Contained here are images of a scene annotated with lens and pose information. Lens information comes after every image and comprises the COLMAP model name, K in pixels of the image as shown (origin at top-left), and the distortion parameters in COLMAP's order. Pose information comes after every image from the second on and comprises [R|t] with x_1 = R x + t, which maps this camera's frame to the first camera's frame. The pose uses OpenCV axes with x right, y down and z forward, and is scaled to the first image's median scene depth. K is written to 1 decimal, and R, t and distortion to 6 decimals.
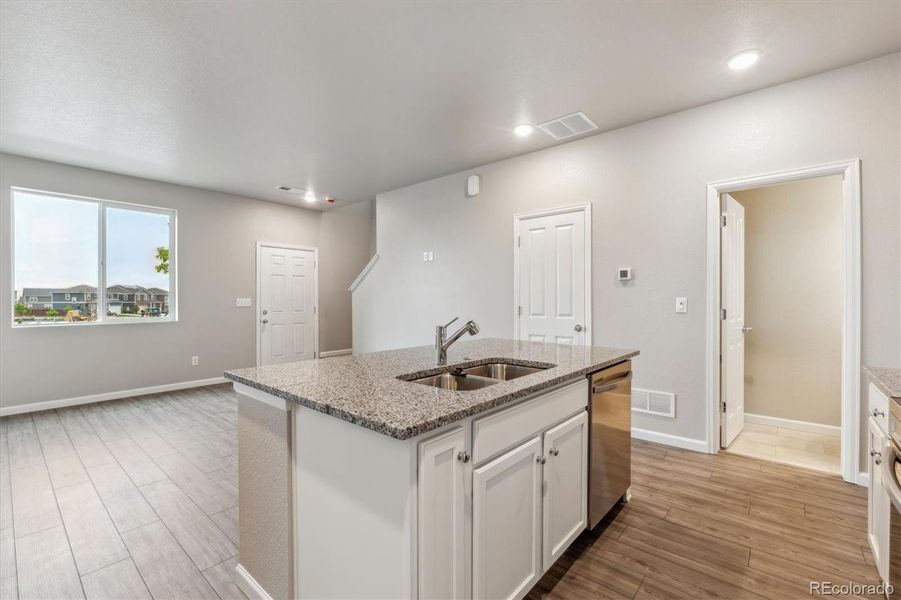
lens RADIAL K [[392.2, 0, 450.5], [0, 392.2, 300.6], [0, 0, 1]] dist [-0.007780, 0.000871]
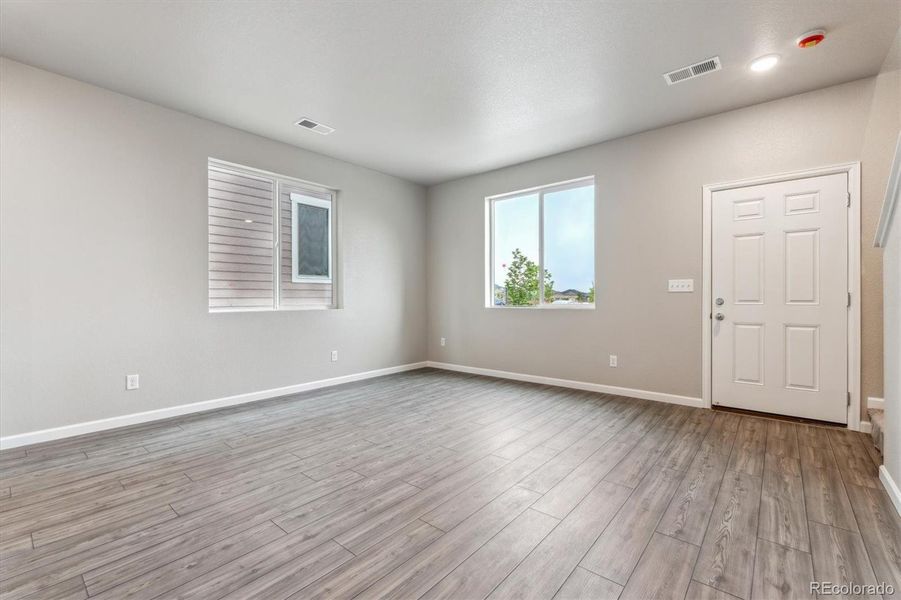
lens RADIAL K [[392.2, 0, 455.1], [0, 392.2, 299.6], [0, 0, 1]] dist [-0.007780, 0.000871]
pose [[0.015307, 0.005909, -0.999865, 0.131727], [-0.001248, 0.999982, 0.005891, 0.028792], [0.999882, 0.001158, 0.015314, 0.716338]]
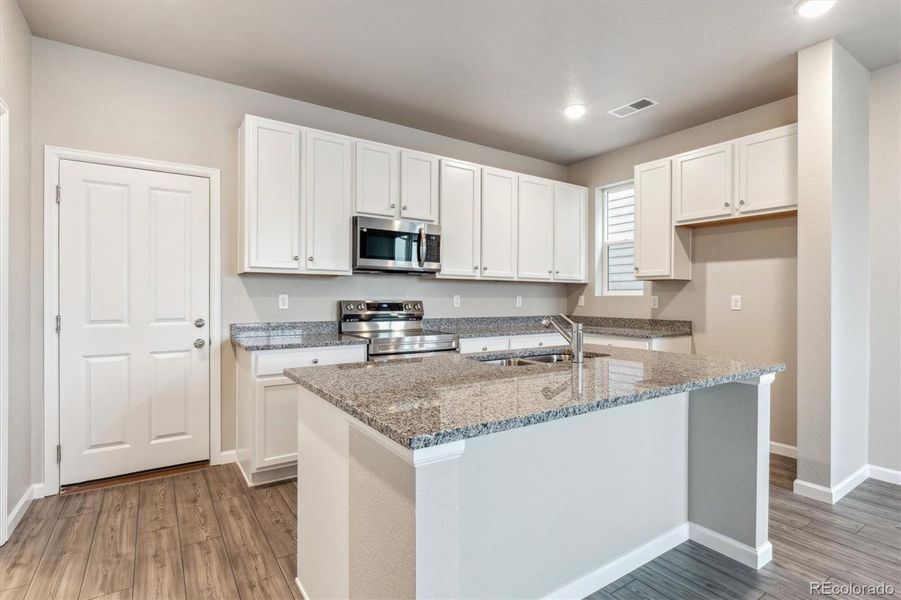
lens RADIAL K [[449.0, 0, 450.7], [0, 449.0, 300.5], [0, 0, 1]] dist [-0.003236, 0.000034]
pose [[-0.964365, -0.005015, 0.264528, -0.005456], [-0.002039, 0.999932, 0.011523, -0.002380], [-0.264568, 0.010573, -0.964309, 0.803116]]
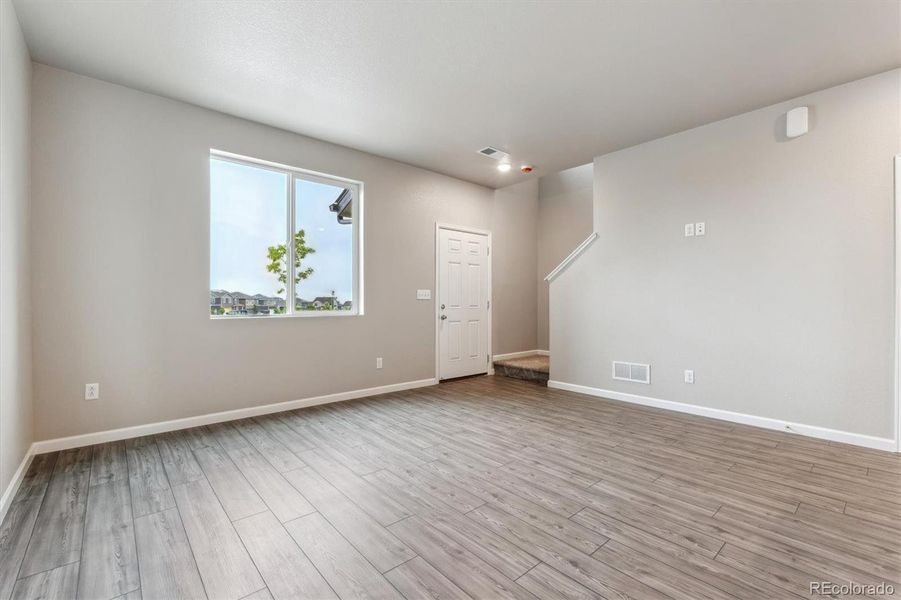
lens RADIAL K [[392.2, 0, 452.7], [0, 392.2, 306.5], [0, 0, 1]] dist [-0.007780, 0.000871]
pose [[0.990157, 0.002713, -0.139932, -0.405780], [-0.001943, 0.999982, 0.005636, 0.029603], [0.139945, -0.005309, 0.990145, 0.201768]]
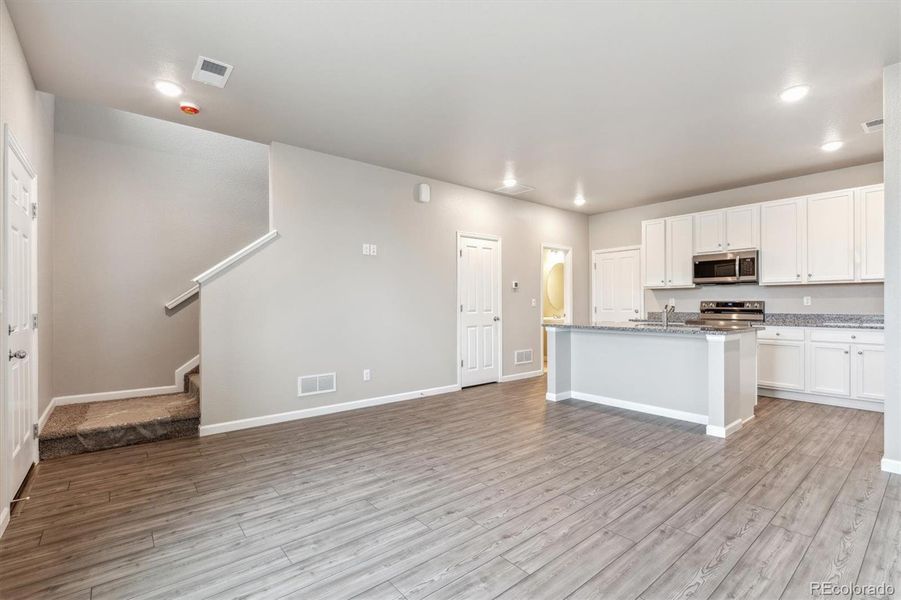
lens RADIAL K [[411.7, 0, 455.2], [0, 411.7, 302.6], [0, 0, 1]] dist [-0.004974, -0.000021]
pose [[0.166730, 0.005281, 0.985988, -0.932268], [0.006950, 0.999955, -0.006531, 0.013219], [-0.985978, 0.007941, 0.166686, 0.658254]]
